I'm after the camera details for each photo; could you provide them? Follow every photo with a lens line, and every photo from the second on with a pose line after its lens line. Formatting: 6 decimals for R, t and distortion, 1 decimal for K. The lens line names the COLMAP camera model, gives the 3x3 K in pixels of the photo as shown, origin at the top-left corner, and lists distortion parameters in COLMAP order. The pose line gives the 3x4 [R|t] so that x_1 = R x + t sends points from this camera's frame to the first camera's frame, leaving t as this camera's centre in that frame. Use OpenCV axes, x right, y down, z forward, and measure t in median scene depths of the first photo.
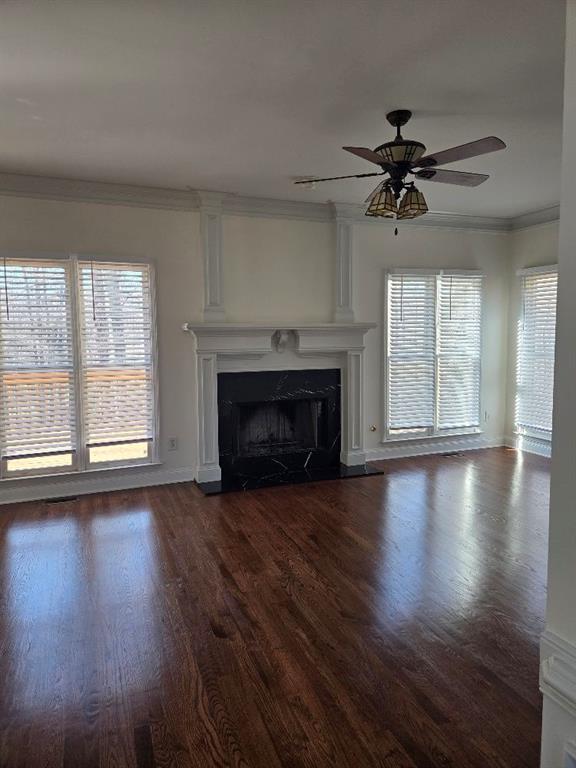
lens RADIAL K [[511.2, 0, 276.6], [0, 511.2, 382.6], [0, 0, 1]] dist [0.098706, -0.089517]
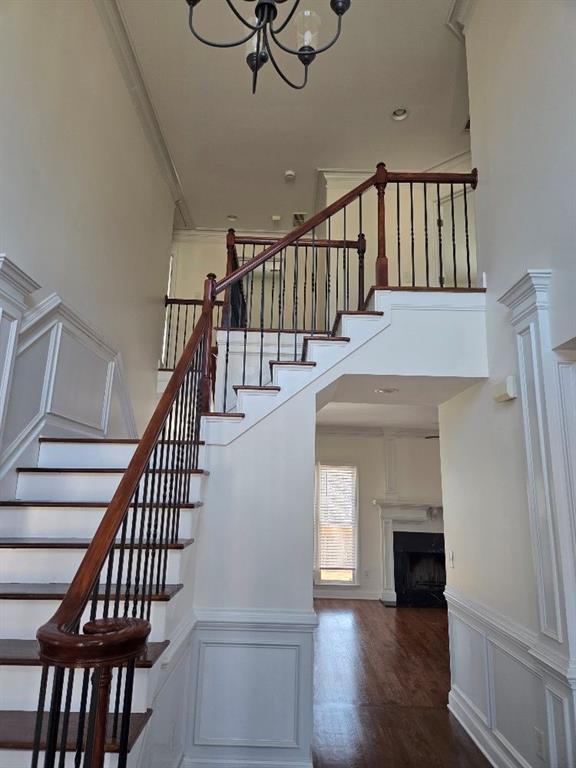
lens RADIAL K [[511.2, 0, 276.6], [0, 511.2, 382.6], [0, 0, 1]] dist [0.098706, -0.089517]
pose [[0.929727, -0.047086, -0.365228, 0.173962], [-0.069467, 0.951560, -0.299512, 0.052685], [0.361639, 0.303835, 0.881420, -0.801236]]
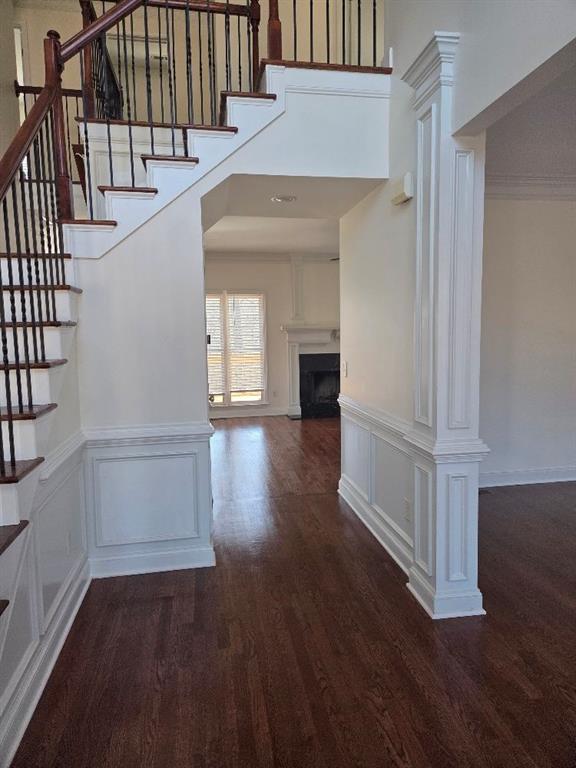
lens RADIAL K [[511.2, 0, 276.6], [0, 511.2, 382.6], [0, 0, 1]] dist [0.098706, -0.089517]
pose [[0.977073, 0.004606, -0.212855, 0.187084], [-0.003175, 0.999970, 0.007066, 0.068120], [0.212881, -0.006228, 0.977058, -0.753834]]
